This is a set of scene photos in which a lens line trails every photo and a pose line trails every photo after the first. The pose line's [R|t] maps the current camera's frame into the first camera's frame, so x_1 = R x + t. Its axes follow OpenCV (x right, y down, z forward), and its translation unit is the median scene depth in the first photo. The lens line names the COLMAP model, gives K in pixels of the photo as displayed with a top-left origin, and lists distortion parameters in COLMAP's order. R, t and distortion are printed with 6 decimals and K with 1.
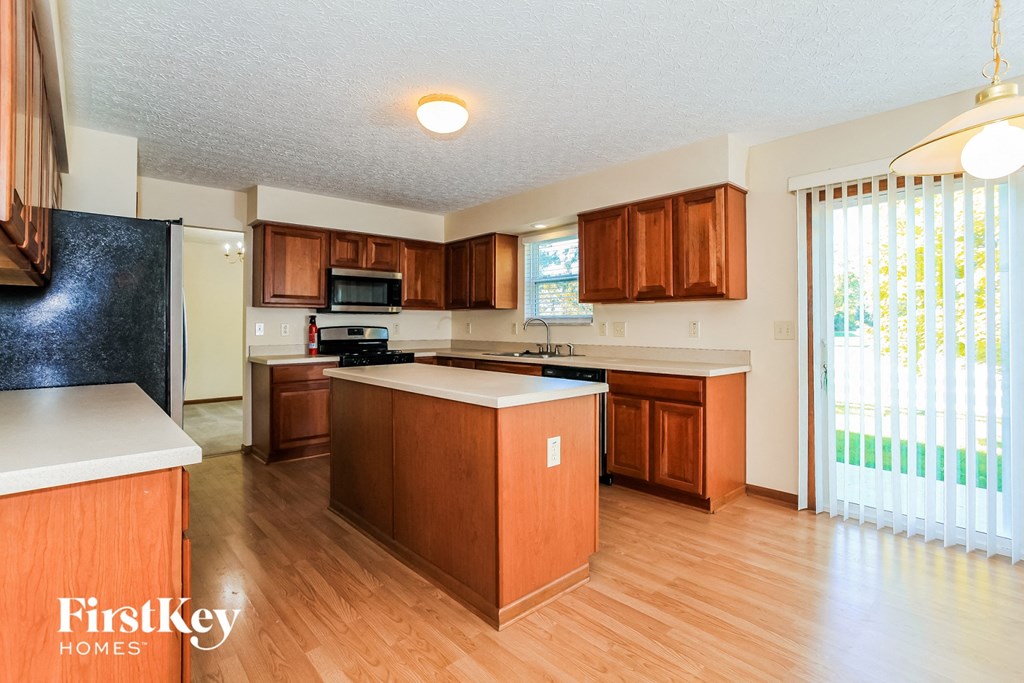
lens RADIAL K [[486.4, 0, 510.7], [0, 486.4, 322.2], [0, 0, 1]] dist [-0.000981, 0.000034]
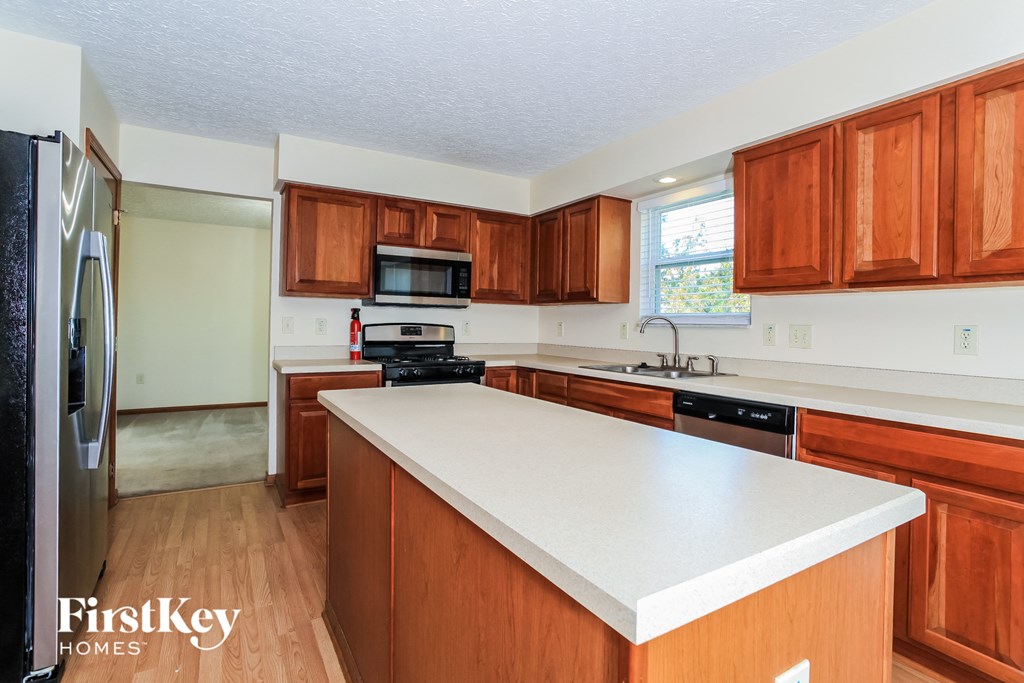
lens RADIAL K [[486.4, 0, 510.7], [0, 486.4, 322.2], [0, 0, 1]] dist [-0.000981, 0.000034]
pose [[0.979750, 0.016797, -0.199520, -0.014529], [-0.016691, 0.999858, 0.002212, 0.001915], [0.199529, 0.001163, 0.979891, 0.292175]]
